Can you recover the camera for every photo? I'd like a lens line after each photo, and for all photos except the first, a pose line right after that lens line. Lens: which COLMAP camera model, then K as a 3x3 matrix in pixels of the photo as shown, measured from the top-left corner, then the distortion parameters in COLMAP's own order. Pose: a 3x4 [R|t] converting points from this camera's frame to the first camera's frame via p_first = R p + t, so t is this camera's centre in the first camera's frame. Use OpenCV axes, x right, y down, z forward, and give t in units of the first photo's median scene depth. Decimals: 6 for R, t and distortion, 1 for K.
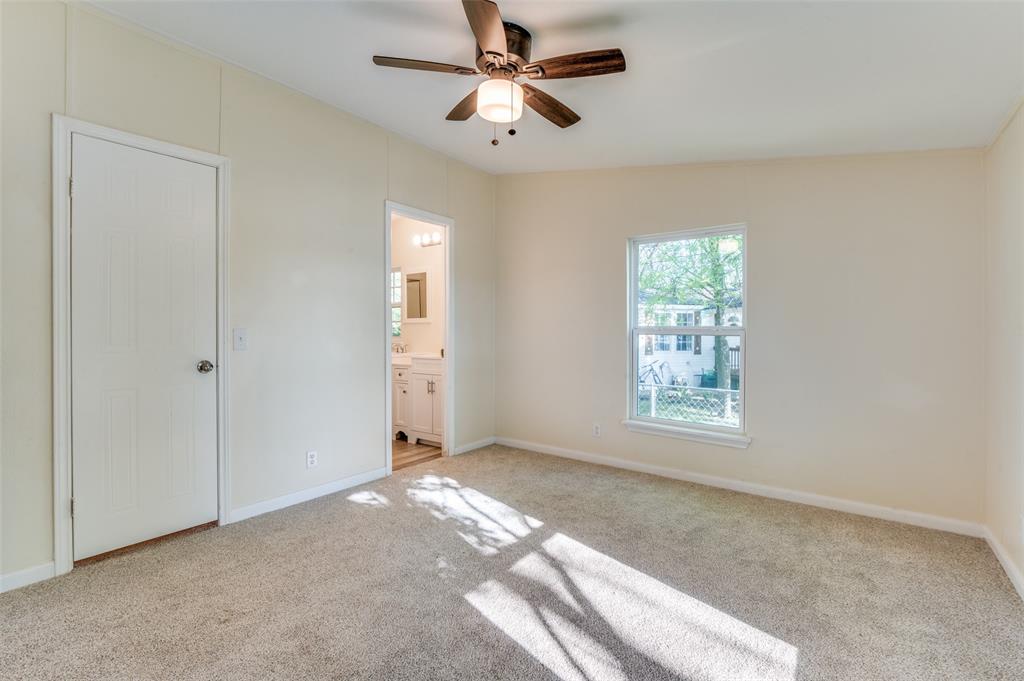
lens RADIAL K [[460.2, 0, 513.2], [0, 460.2, 334.4], [0, 0, 1]] dist [0.001170, -0.007089]
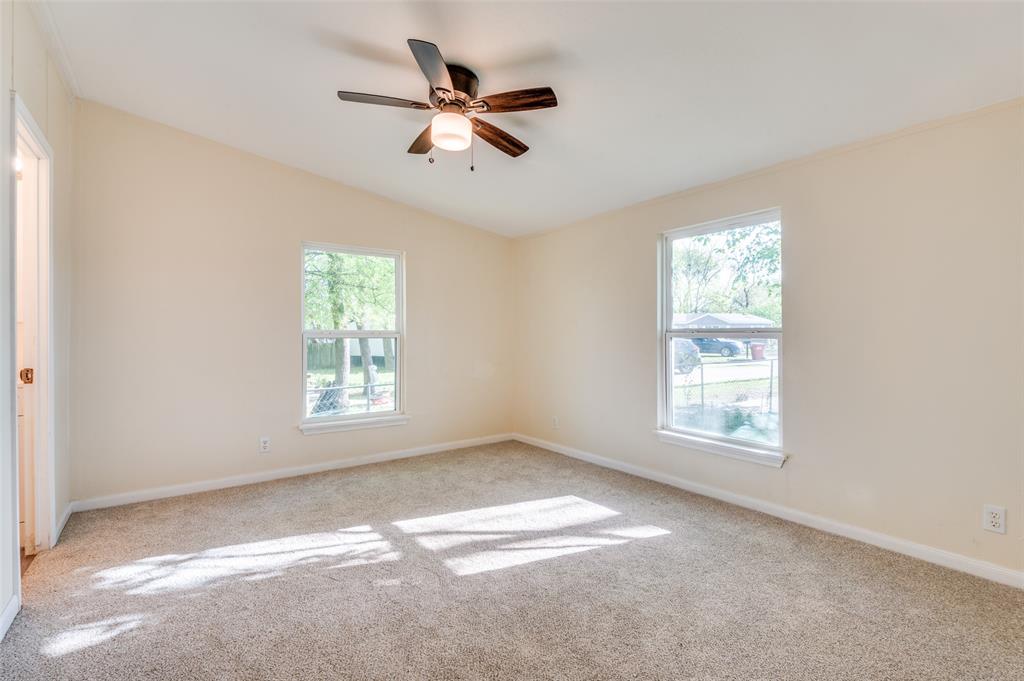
lens RADIAL K [[460.2, 0, 513.2], [0, 460.2, 334.4], [0, 0, 1]] dist [0.001170, -0.007089]
pose [[0.295973, -0.005499, 0.955181, -0.735308], [0.012138, 0.999924, 0.001996, -0.005346], [-0.955119, 0.011003, 0.296017, 0.359818]]
